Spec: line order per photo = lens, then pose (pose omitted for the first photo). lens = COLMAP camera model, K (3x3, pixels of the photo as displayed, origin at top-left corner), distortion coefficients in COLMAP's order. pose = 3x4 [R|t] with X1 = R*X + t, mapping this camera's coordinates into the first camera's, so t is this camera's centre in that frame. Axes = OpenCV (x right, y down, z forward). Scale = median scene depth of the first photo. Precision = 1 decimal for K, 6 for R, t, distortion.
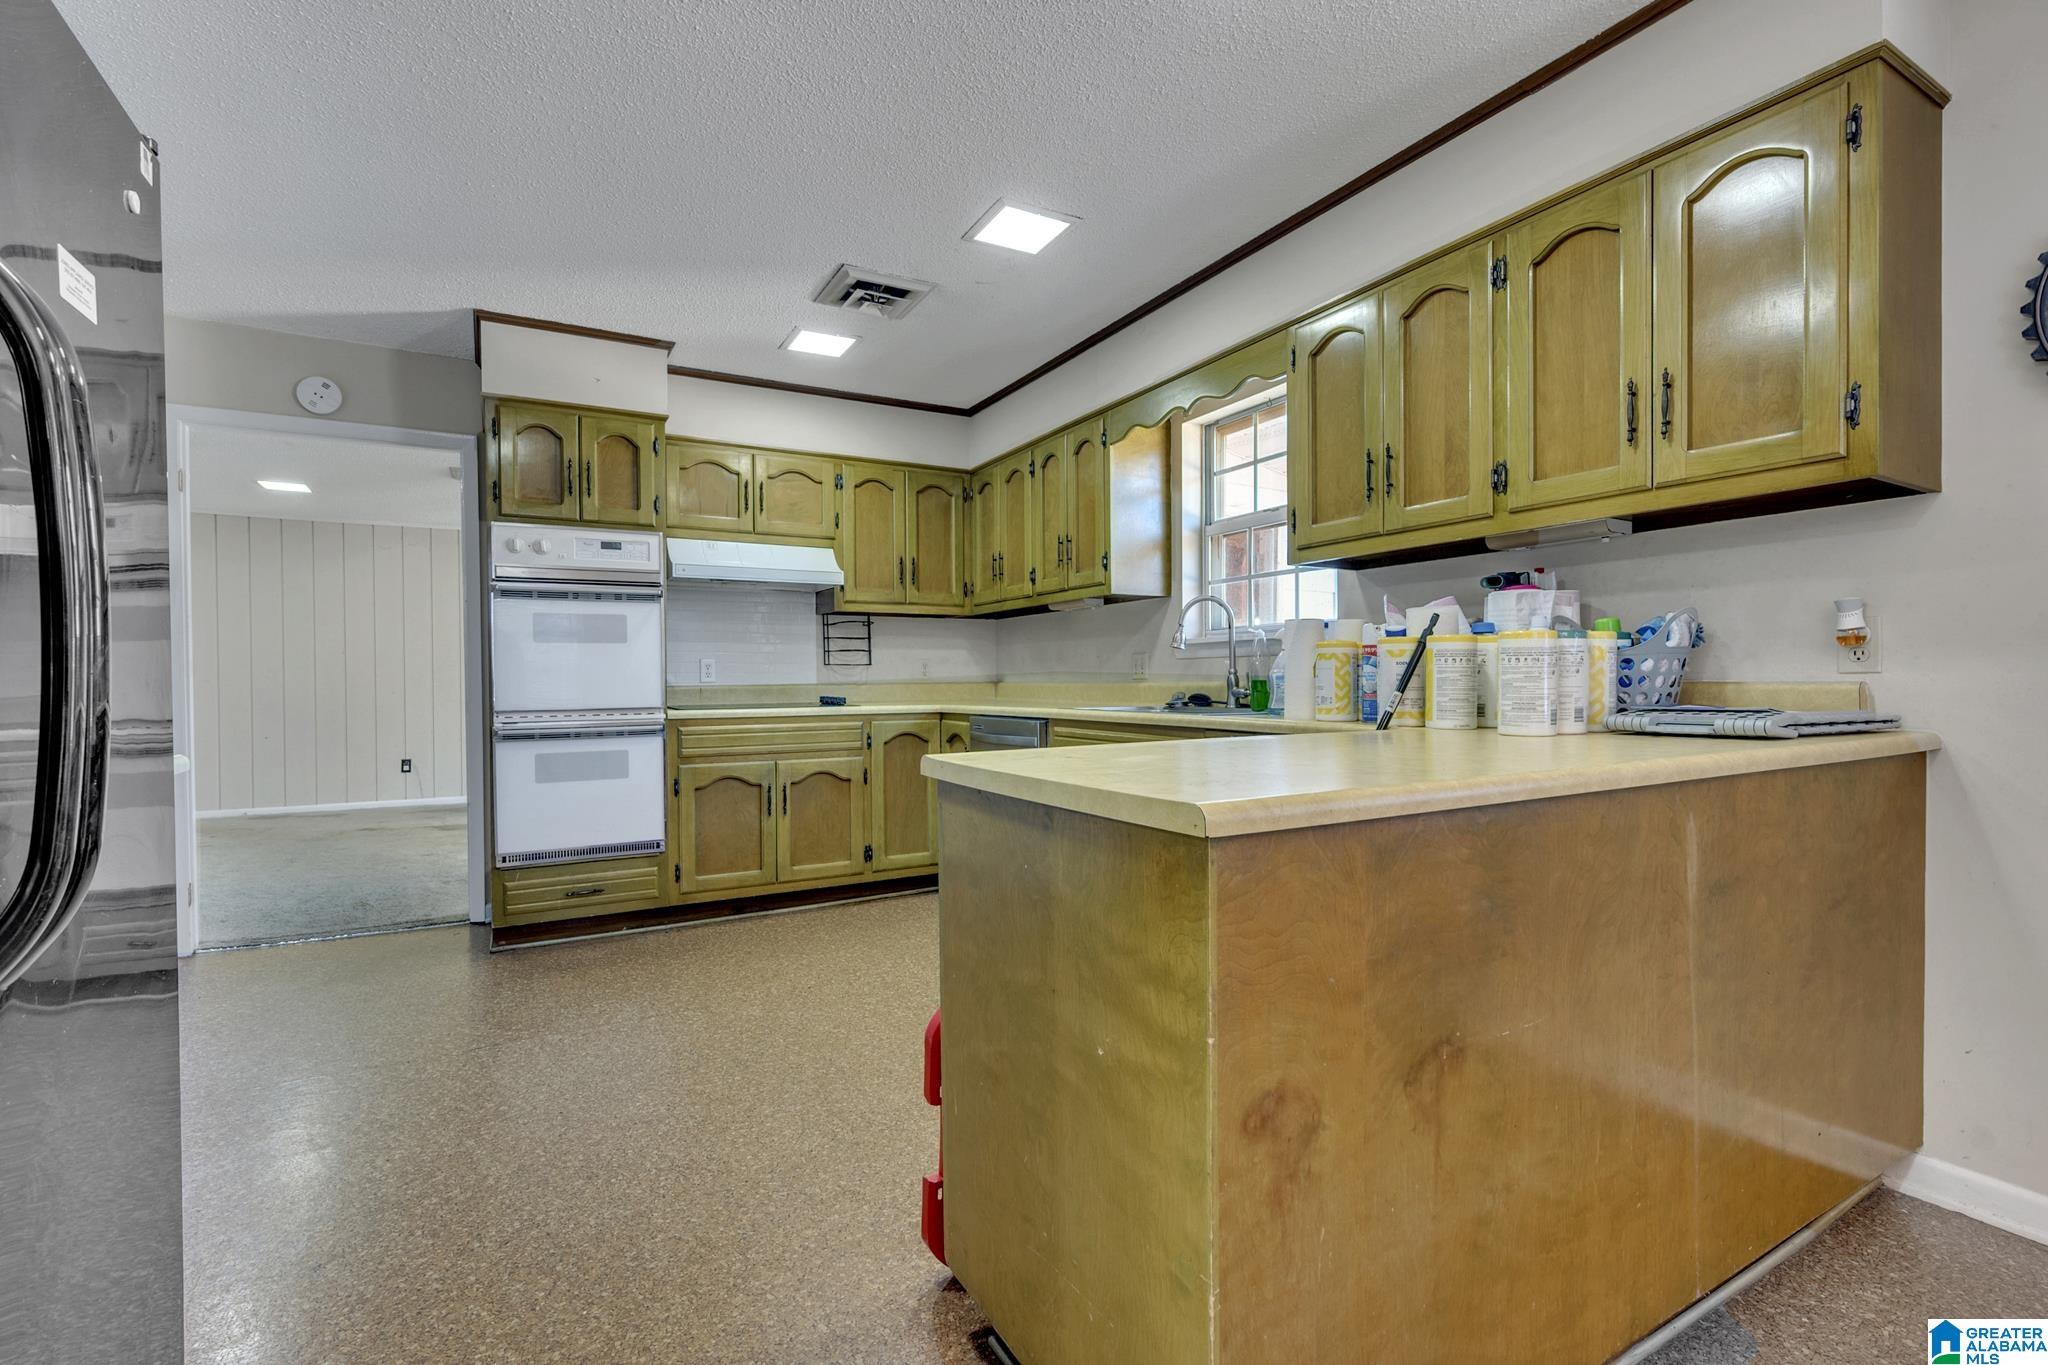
lens RADIAL K [[910.7, 0, 1029.0], [0, 910.7, 691.3], [0, 0, 1]] dist [-0.000917, -0.000073]
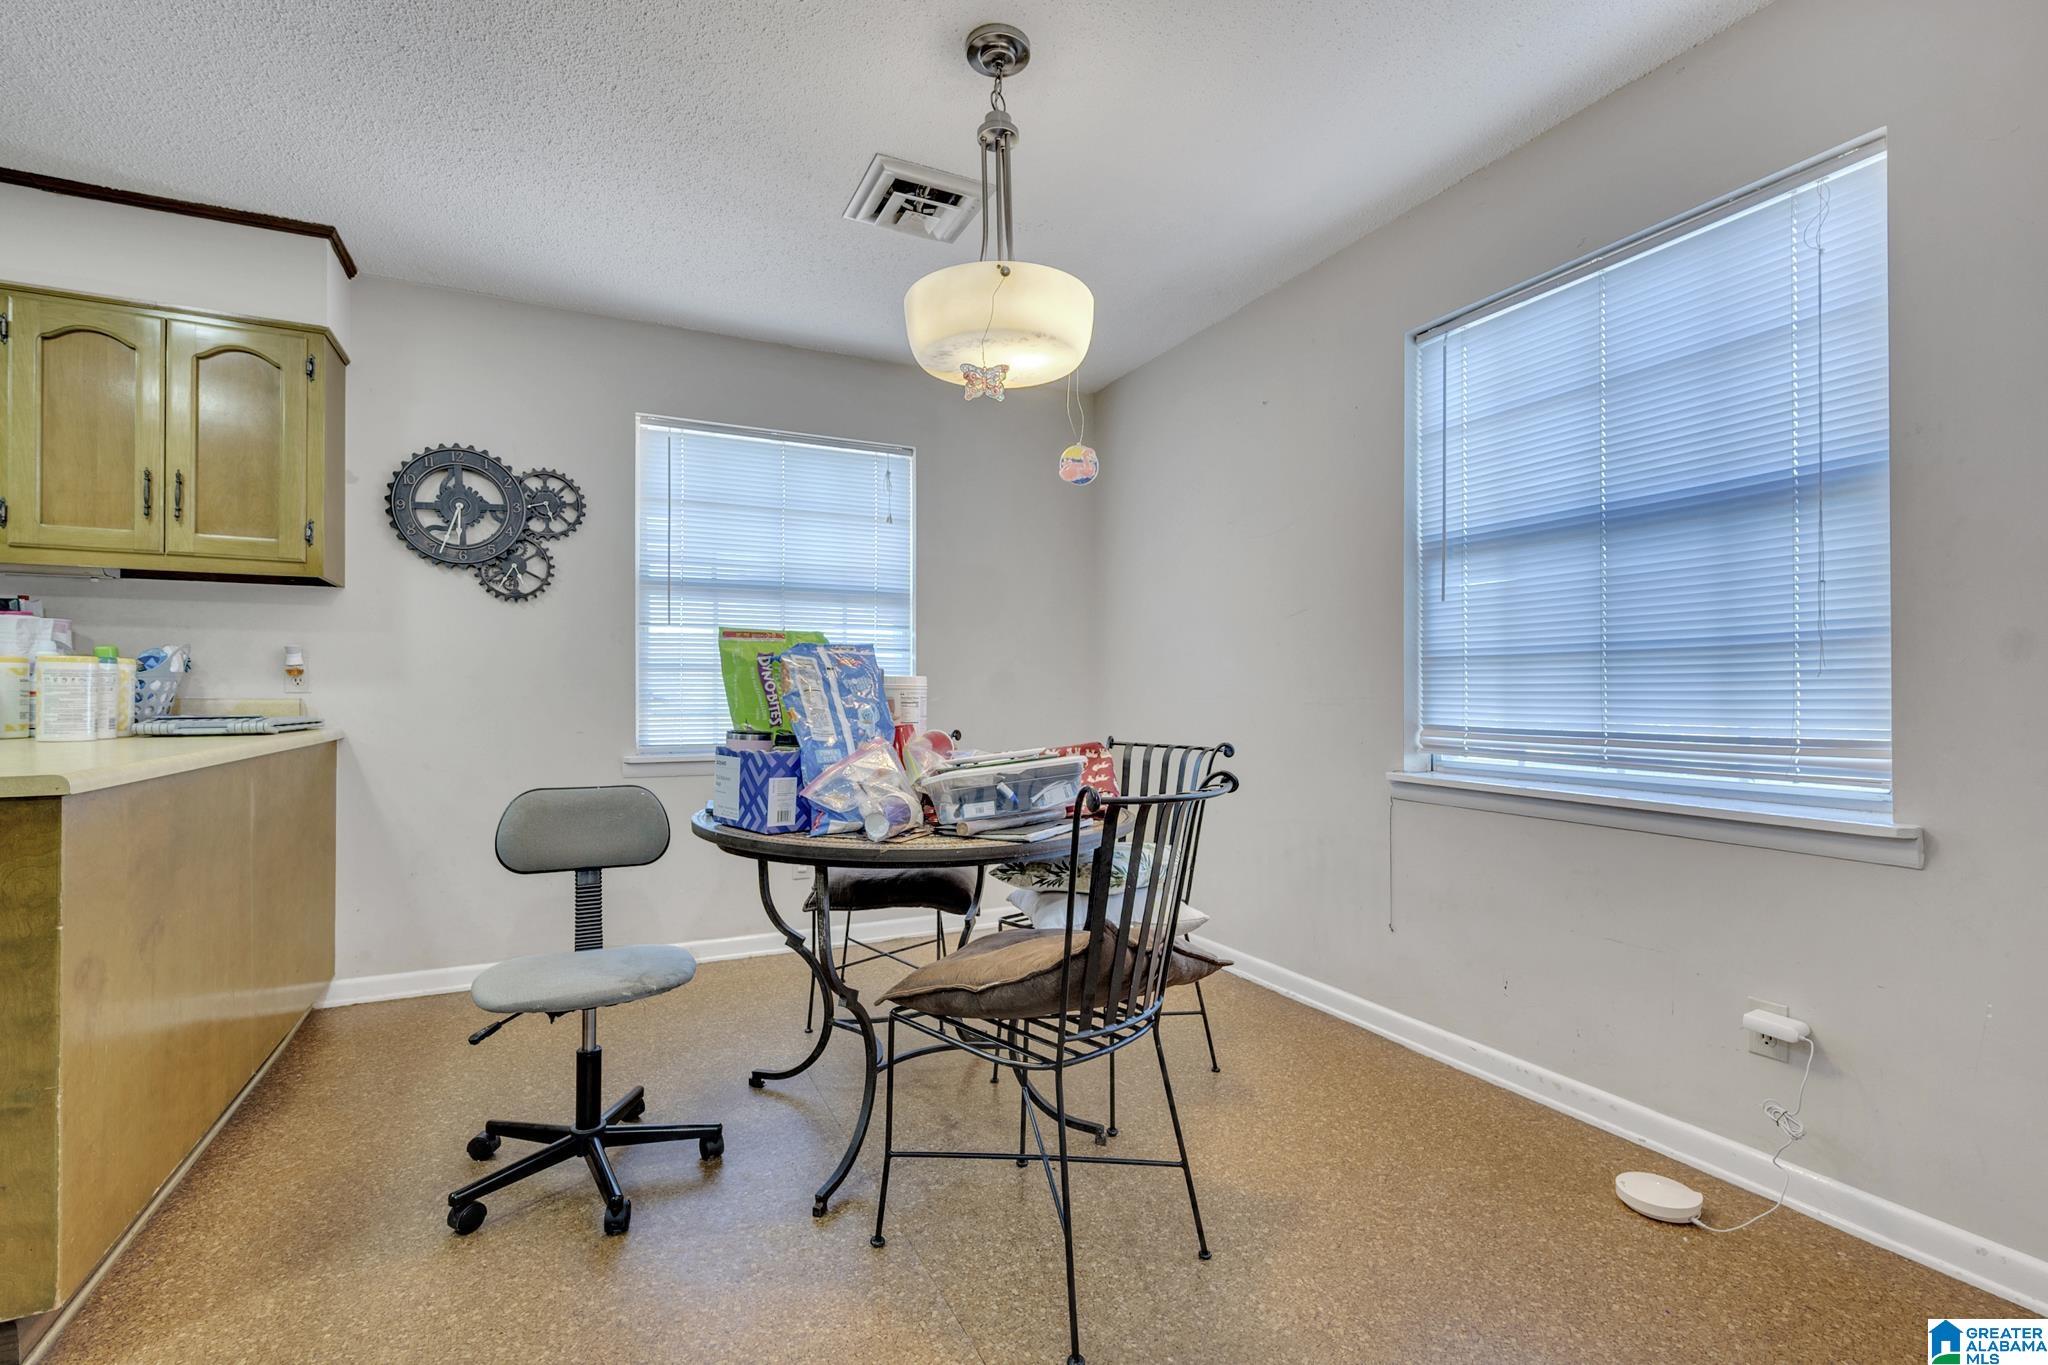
lens RADIAL K [[910.7, 0, 1029.0], [0, 910.7, 691.3], [0, 0, 1]] dist [-0.000917, -0.000073]
pose [[0.045899, 0.011843, 0.998876, -0.611254], [0.009463, 0.999880, -0.012290, 0.008495], [-0.998901, 0.010017, 0.045782, -0.343236]]
